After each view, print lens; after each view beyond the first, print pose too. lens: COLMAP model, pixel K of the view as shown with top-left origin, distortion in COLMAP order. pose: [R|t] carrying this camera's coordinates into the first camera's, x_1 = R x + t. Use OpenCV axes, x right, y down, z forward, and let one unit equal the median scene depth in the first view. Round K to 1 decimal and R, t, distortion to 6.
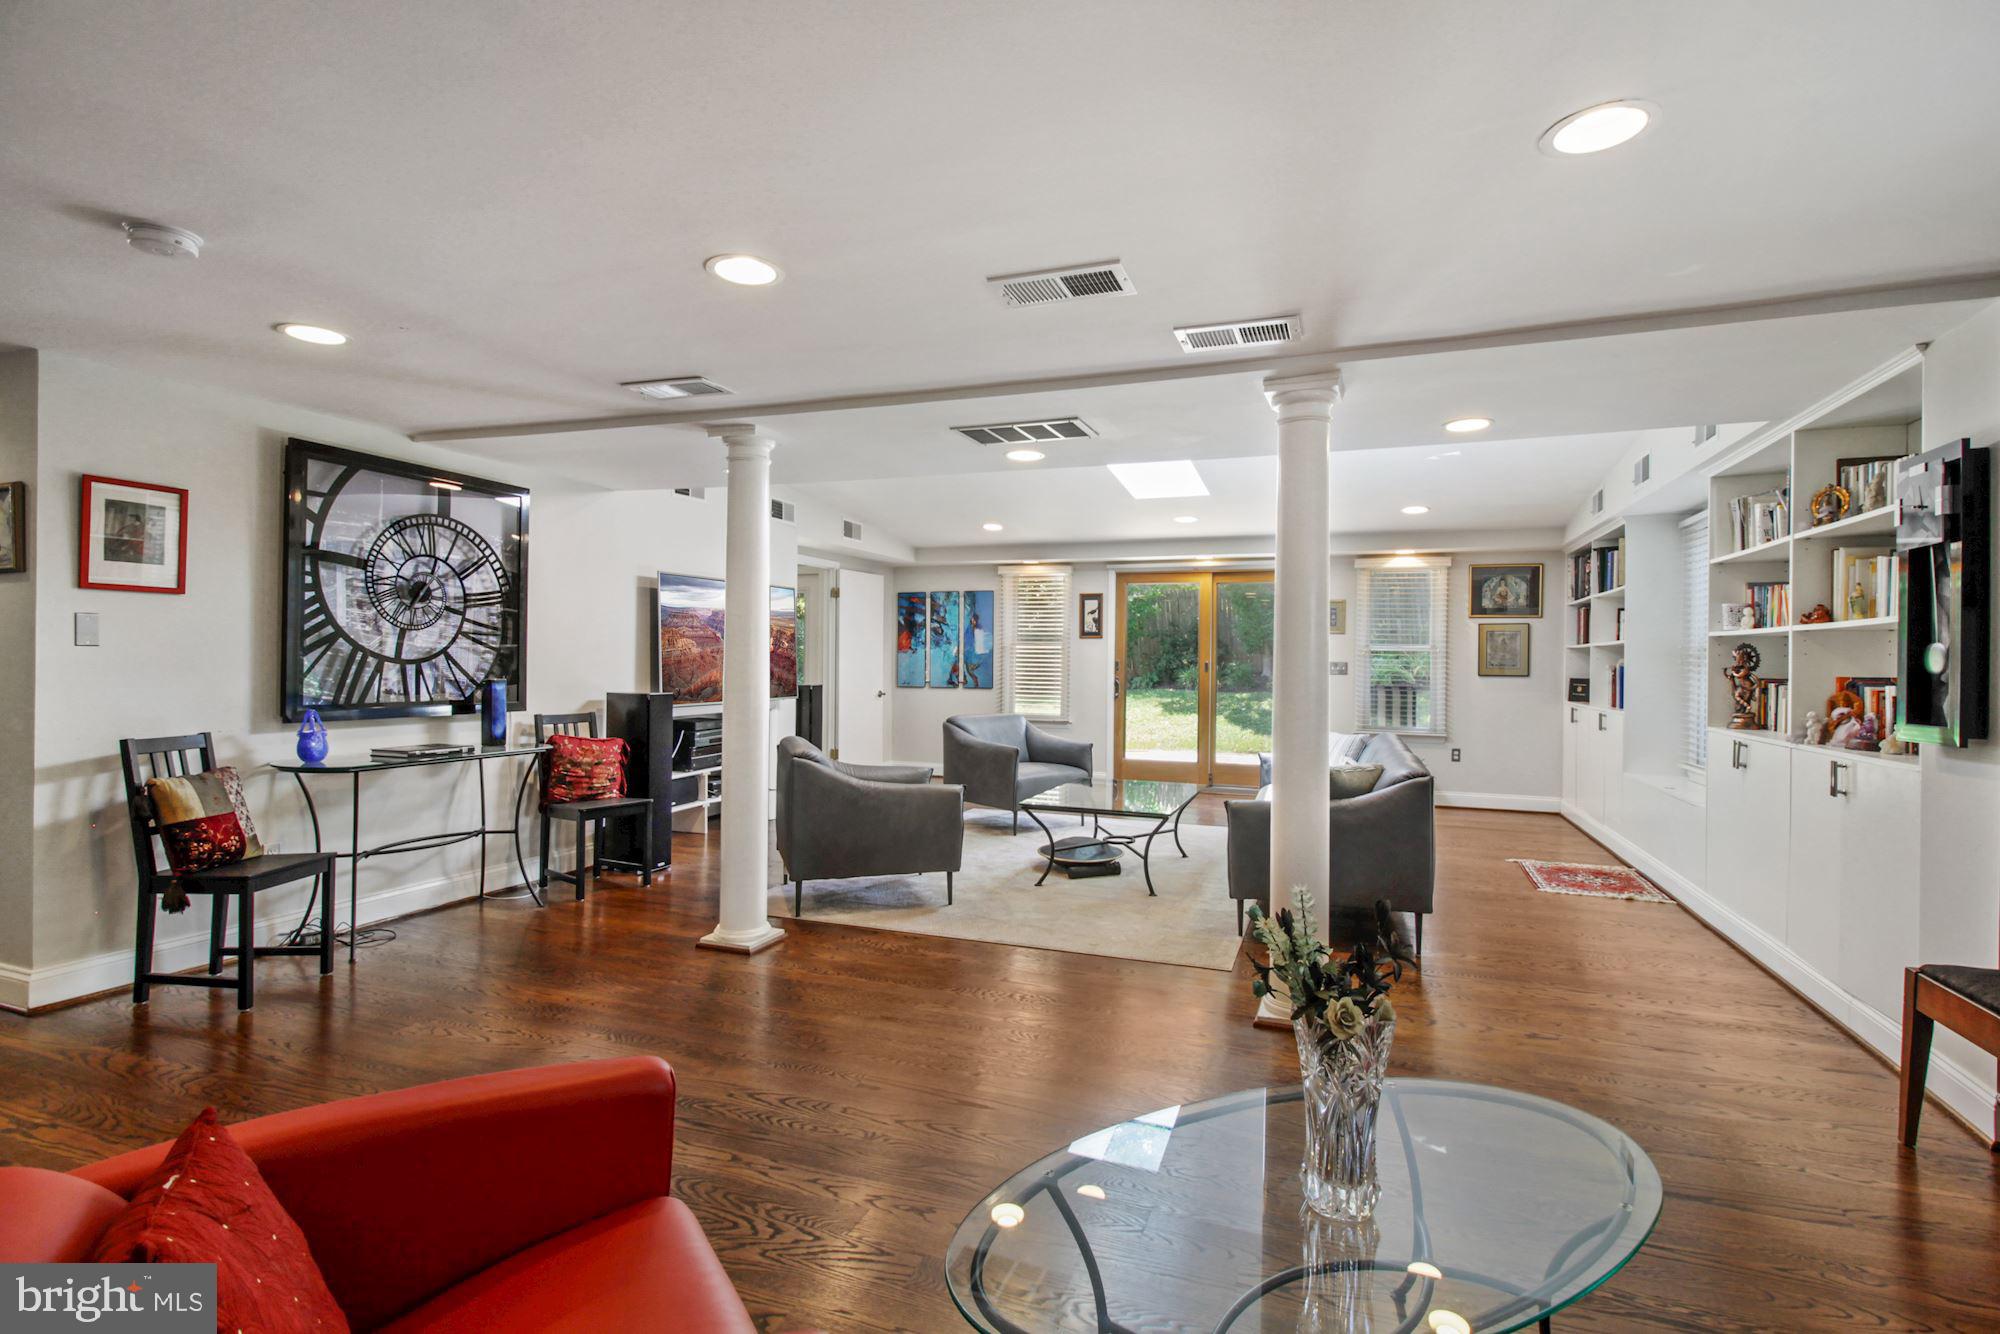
lens RADIAL K [[938.7, 0, 994.5], [0, 938.7, 652.6], [0, 0, 1]] dist [-0.005995, -0.000159]
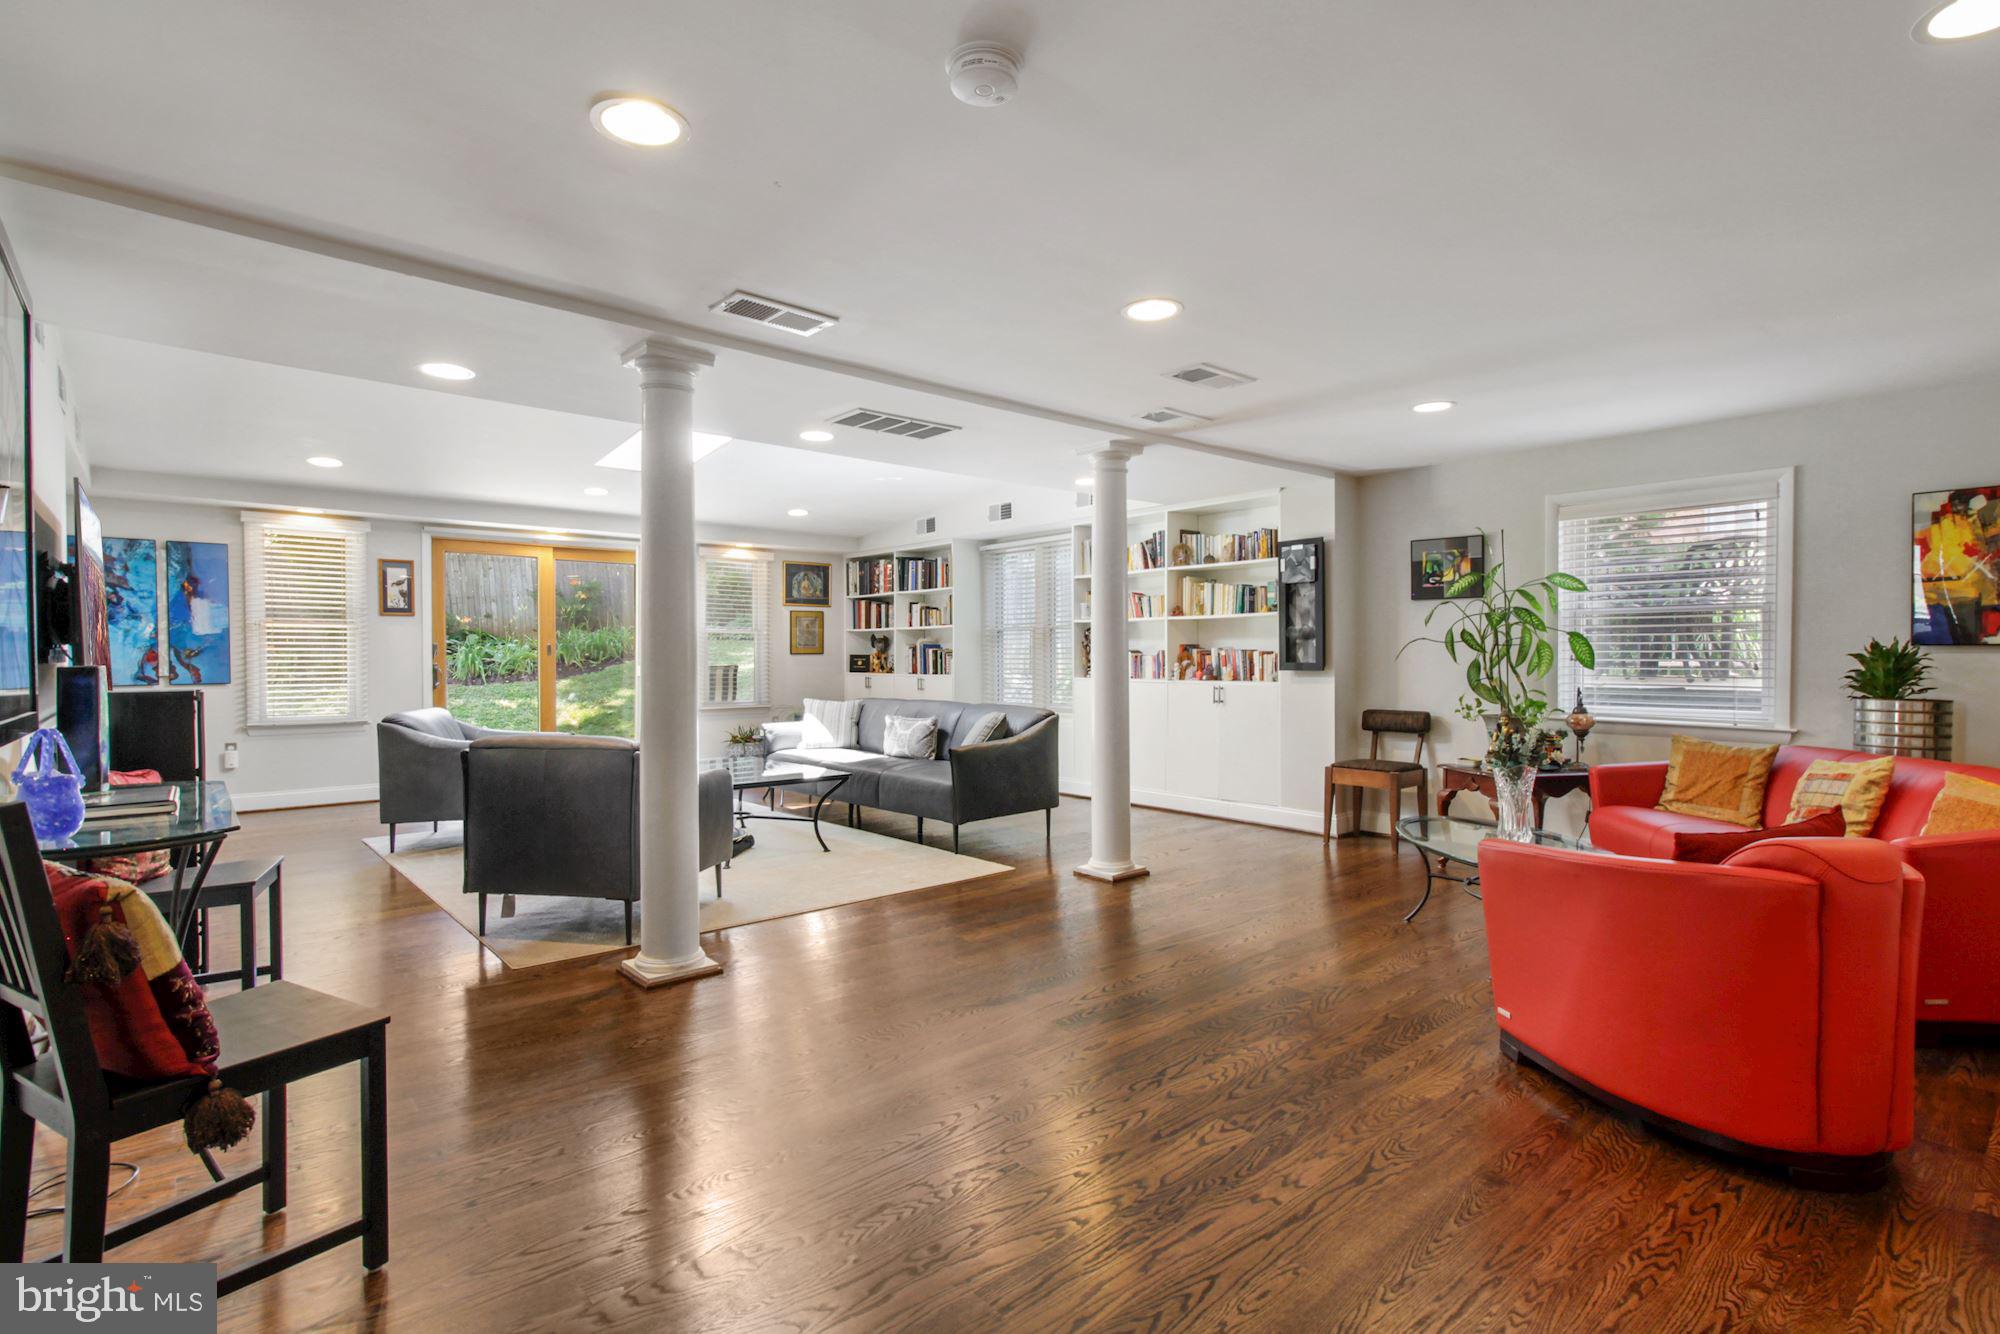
lens RADIAL K [[938.7, 0, 995.6], [0, 938.7, 670.5], [0, 0, 1]] dist [-0.005995, -0.000159]
pose [[0.461210, -0.029817, 0.886790, -0.424928], [0.001628, 0.999462, 0.032759, 0.007390], [-0.887289, -0.013666, 0.461011, 0.195253]]
